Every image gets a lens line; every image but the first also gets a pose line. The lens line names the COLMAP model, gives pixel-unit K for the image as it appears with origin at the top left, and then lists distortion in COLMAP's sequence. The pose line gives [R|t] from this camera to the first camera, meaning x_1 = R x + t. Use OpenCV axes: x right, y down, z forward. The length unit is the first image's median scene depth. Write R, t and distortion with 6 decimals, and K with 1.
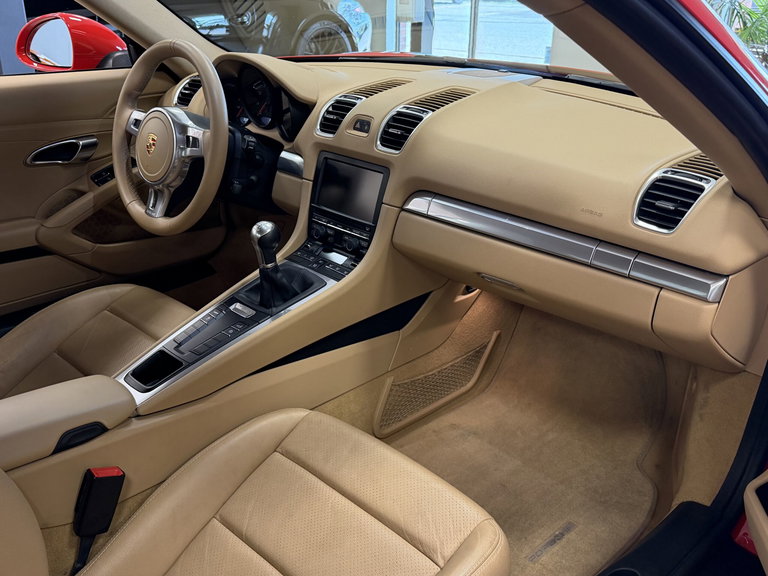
lens RADIAL K [[763.2, 0, 384.0], [0, 763.2, 288.0], [0, 0, 1]] dist [0.197728, -0.438707]
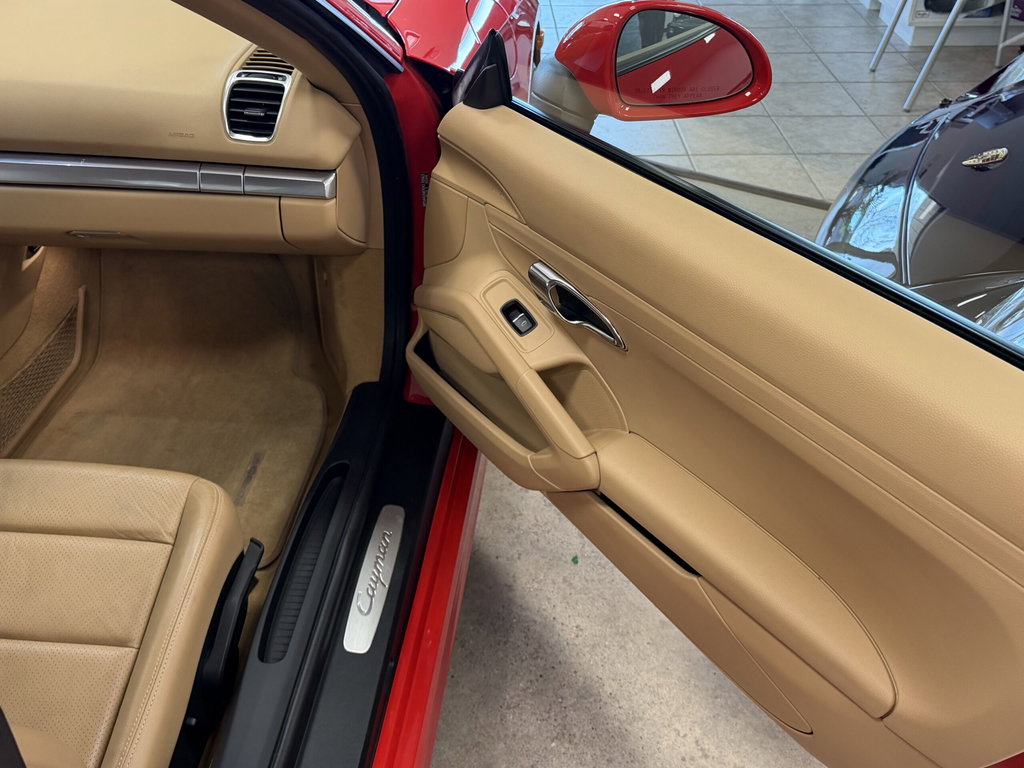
lens RADIAL K [[1017.5, 0, 512.0], [0, 1017.5, 384.0], [0, 0, 1]] dist [0.197728, -0.438707]
pose [[0.764707, -0.383229, 0.518034, -0.183333], [0.262890, 0.919524, 0.292172, -0.082592], [-0.588314, -0.087240, 0.803913, -0.249795]]
